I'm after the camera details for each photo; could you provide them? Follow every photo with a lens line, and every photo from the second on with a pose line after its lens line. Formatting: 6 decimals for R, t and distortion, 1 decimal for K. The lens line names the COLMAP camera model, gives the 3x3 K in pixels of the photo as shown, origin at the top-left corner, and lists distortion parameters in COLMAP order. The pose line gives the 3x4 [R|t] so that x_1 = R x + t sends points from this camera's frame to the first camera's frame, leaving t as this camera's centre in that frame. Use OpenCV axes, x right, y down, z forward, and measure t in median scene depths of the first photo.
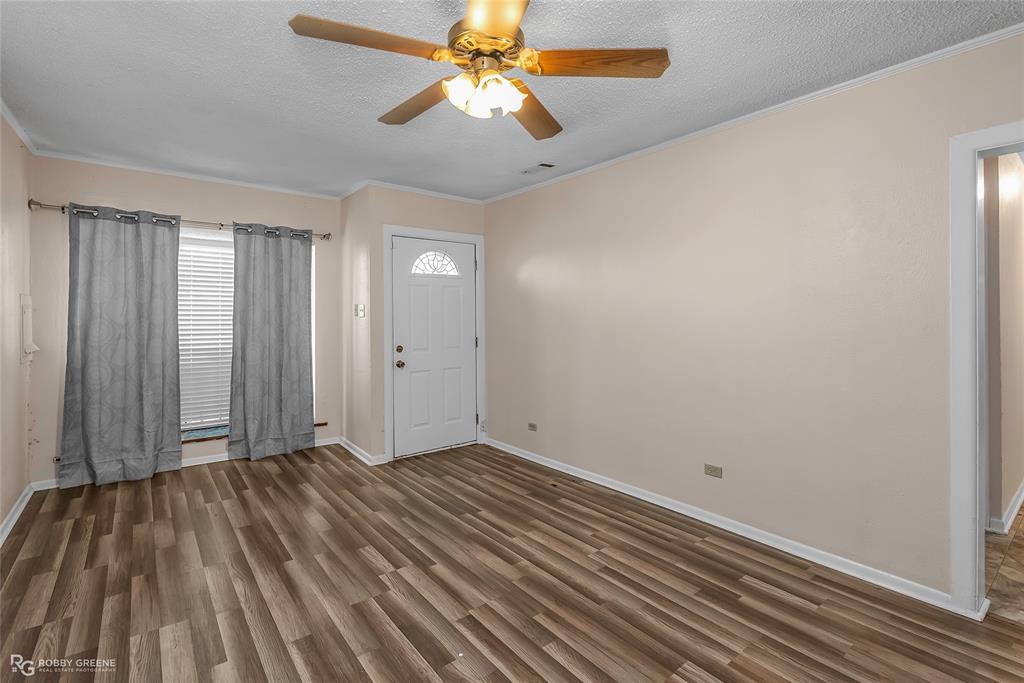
lens RADIAL K [[477.8, 0, 511.0], [0, 477.8, 307.0], [0, 0, 1]] dist [-0.003319, 0.000060]
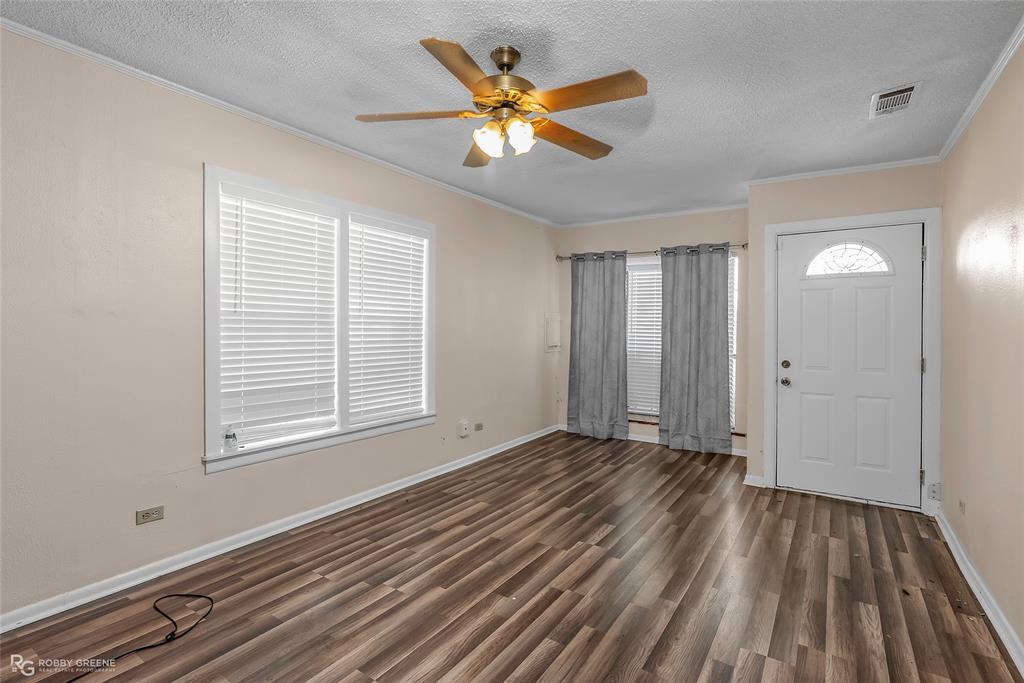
lens RADIAL K [[482.0, 0, 515.4], [0, 482.0, 321.5], [0, 0, 1]] dist [-0.005970, 0.001554]
pose [[0.316062, -0.005474, -0.948723, 0.495943], [0.008041, 0.999963, -0.003091, 0.010097], [0.948704, -0.006651, 0.316094, 0.285993]]
